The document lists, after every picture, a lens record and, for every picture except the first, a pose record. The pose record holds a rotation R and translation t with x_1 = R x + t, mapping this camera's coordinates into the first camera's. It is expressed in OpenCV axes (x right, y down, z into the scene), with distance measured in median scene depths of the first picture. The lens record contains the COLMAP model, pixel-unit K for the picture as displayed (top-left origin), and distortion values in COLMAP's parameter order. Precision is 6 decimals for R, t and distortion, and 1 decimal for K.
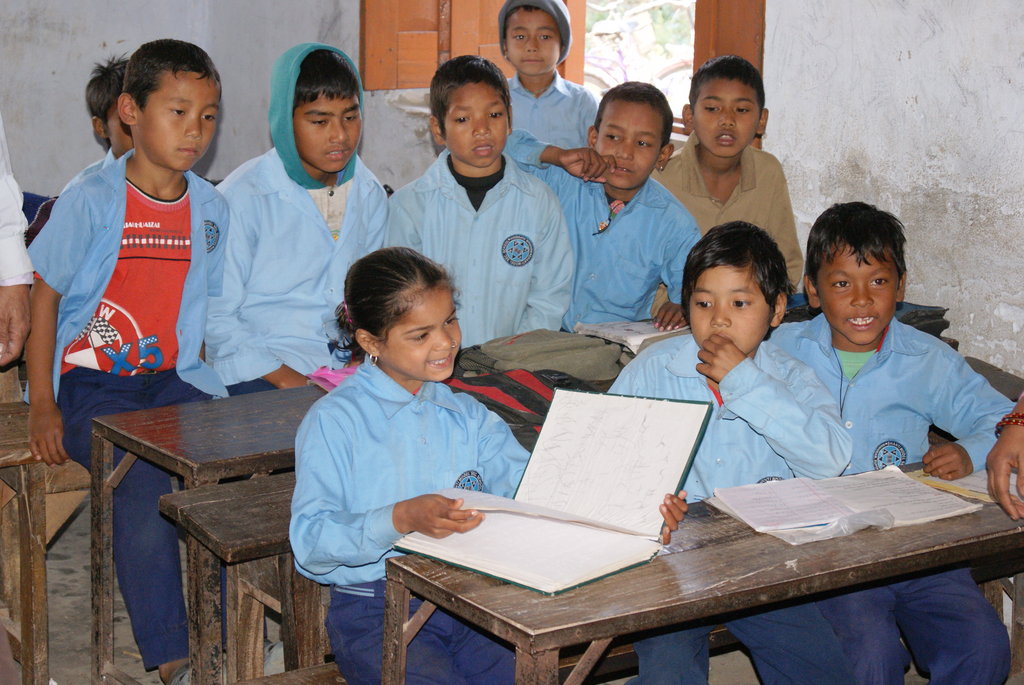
lens RADIAL K [[2246.4, 0, 512.0], [0, 2246.4, 342.5], [0, 0, 1]] dist [-0.009773, -0.239189]
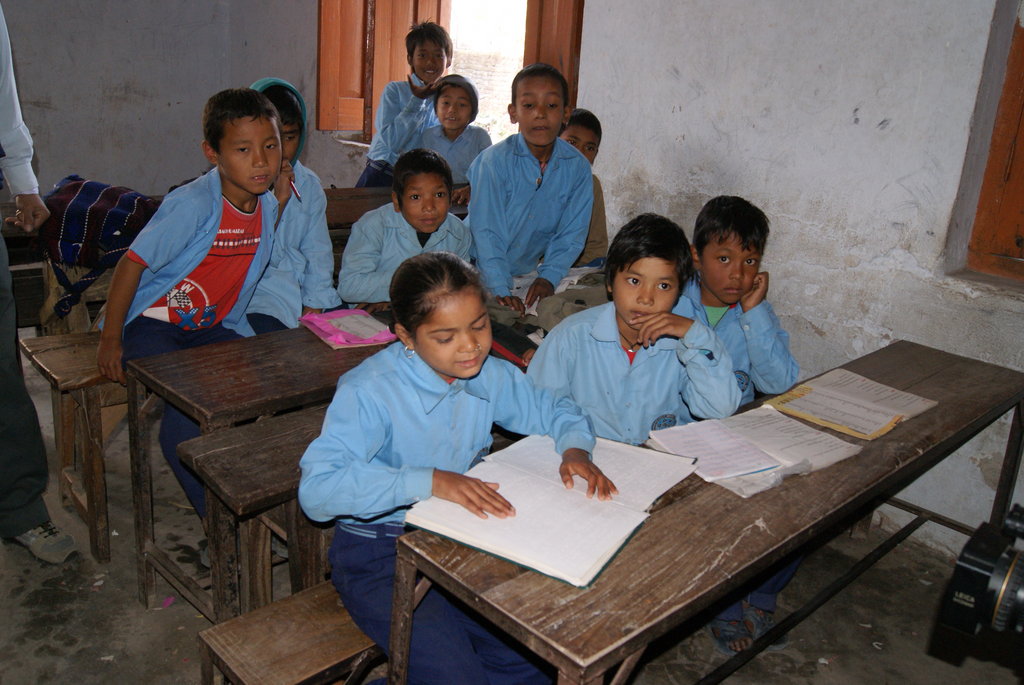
lens RADIAL K [[878.2, 0, 512.0], [0, 878.2, 342.5], [0, 0, 1]] dist [-0.086530, 0.002466]
pose [[0.984996, -0.002251, 0.172565, -0.063149], [-0.014610, 0.995238, 0.096378, -0.027560], [-0.171960, -0.097453, 0.980272, 0.528583]]
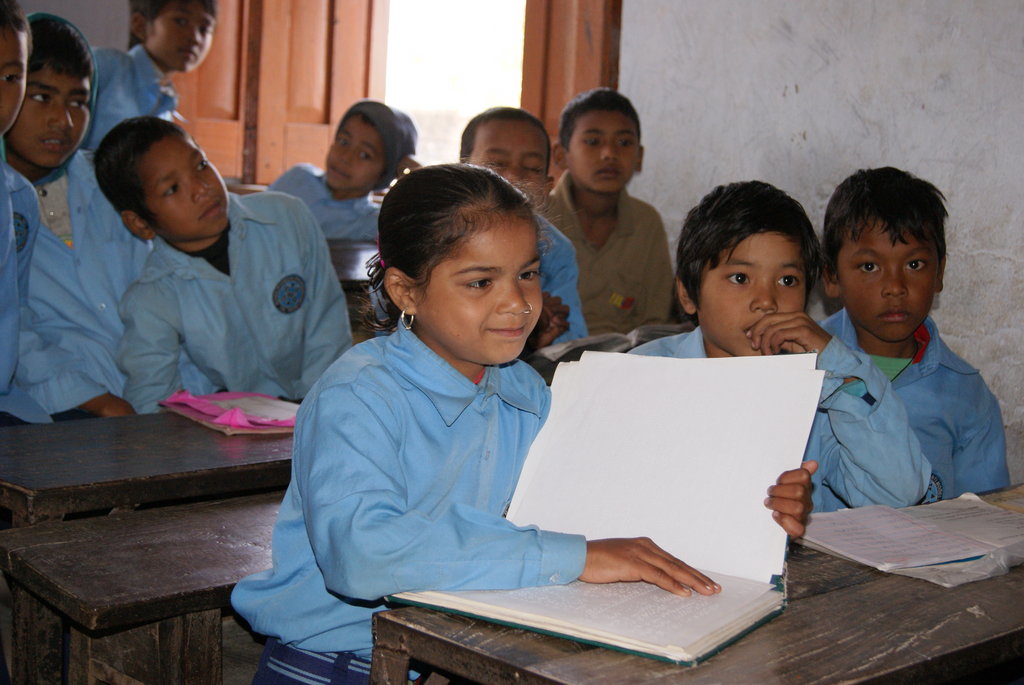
lens RADIAL K [[1663.6, 0, 512.0], [0, 1663.6, 342.5], [0, 0, 1]] dist [0.009560, -0.158883]
pose [[0.981767, 0.015633, 0.189445, -0.092743], [0.002401, 0.995513, -0.094594, 0.056871], [-0.190074, 0.093324, 0.977324, 0.467134]]
